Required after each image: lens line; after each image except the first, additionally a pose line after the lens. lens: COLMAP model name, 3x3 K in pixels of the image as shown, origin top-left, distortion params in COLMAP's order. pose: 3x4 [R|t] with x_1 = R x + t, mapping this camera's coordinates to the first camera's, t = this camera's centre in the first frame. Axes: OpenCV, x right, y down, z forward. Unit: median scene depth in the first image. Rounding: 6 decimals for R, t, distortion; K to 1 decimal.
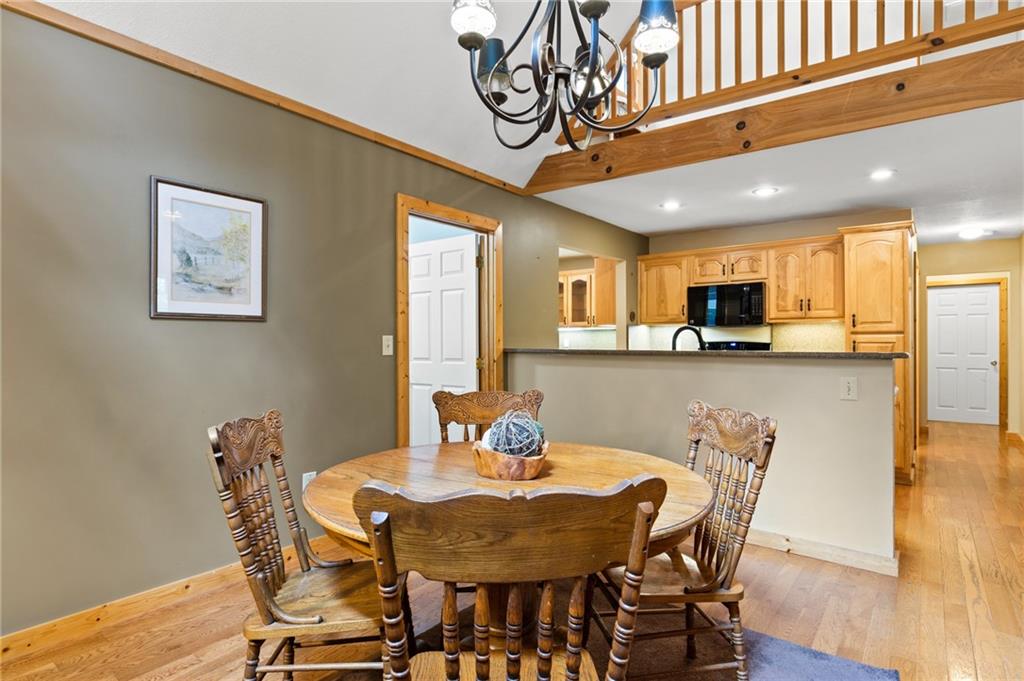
lens RADIAL K [[542.9, 0, 512.0], [0, 542.9, 340.5], [0, 0, 1]] dist [0.003813, 0.000623]
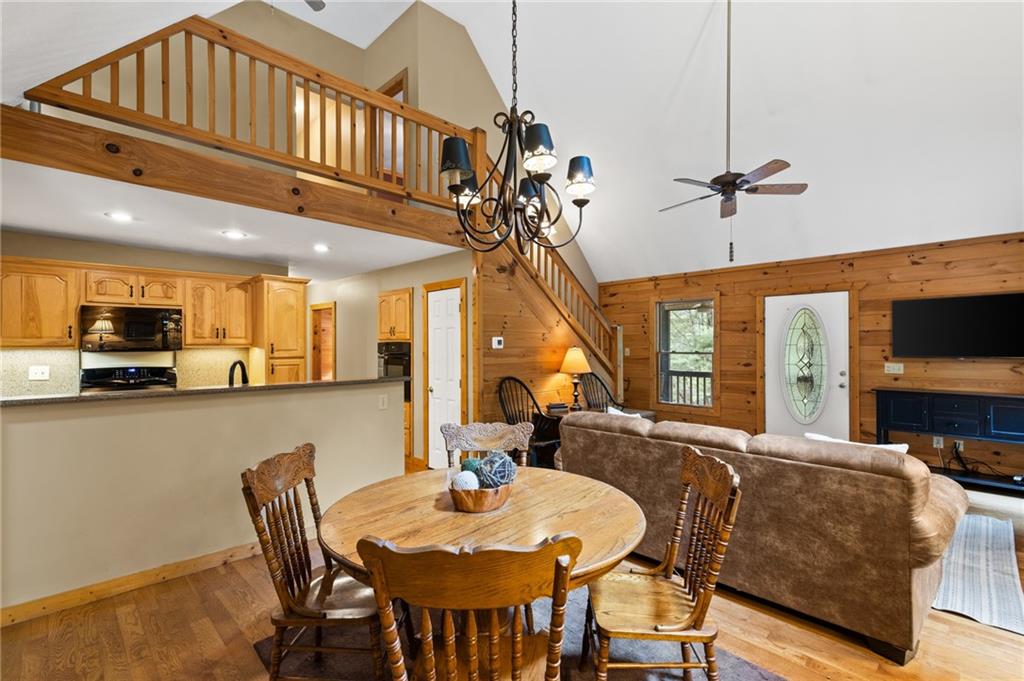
lens RADIAL K [[465.7, 0, 512.0], [0, 465.7, 340.5], [0, 0, 1]] dist [0.009186, -0.000242]
pose [[0.137865, 0.010894, 0.990391, -0.347144], [0.001721, 0.999935, -0.011239, -0.038271], [-0.990450, 0.003254, 0.137837, 0.262106]]
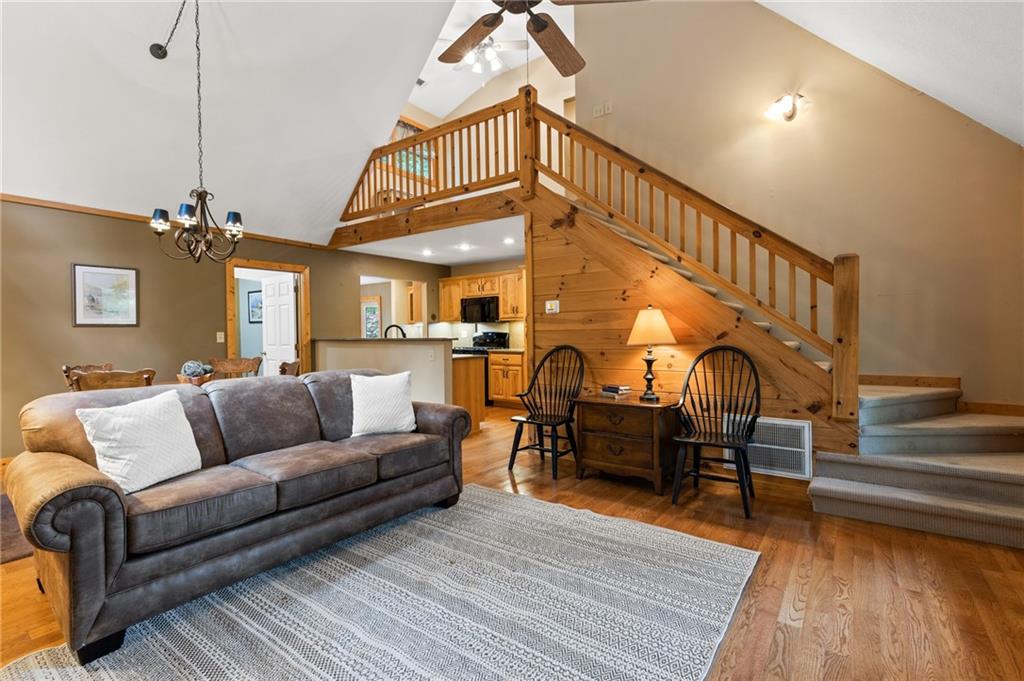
lens RADIAL K [[465.7, 0, 512.0], [0, 465.7, 340.5], [0, 0, 1]] dist [0.009186, -0.000242]
pose [[0.999764, -0.011913, 0.018186, 0.503680], [0.011549, 0.999734, 0.019978, -0.000546], [-0.018419, -0.019763, 0.999635, -0.440363]]
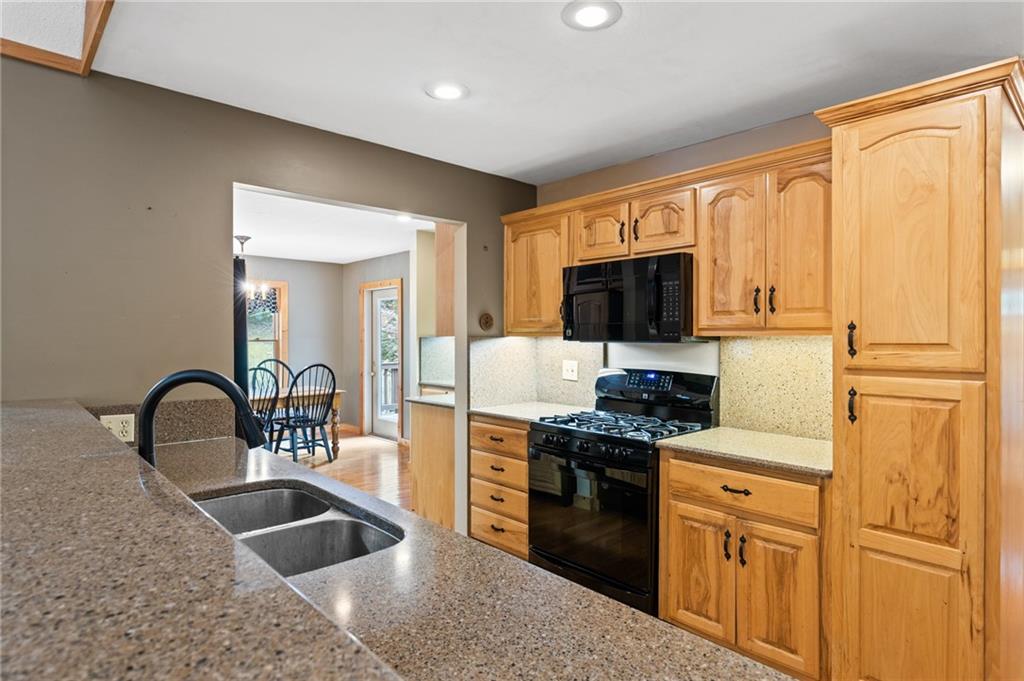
lens RADIAL K [[555.2, 0, 512.0], [0, 555.2, 340.5], [0, 0, 1]] dist [-0.001756, -0.000816]
pose [[0.985640, 0.001104, -0.168854, 0.410722], [0.000585, 0.999950, 0.009952, -0.036232], [0.168857, -0.009908, 0.985591, 0.506867]]
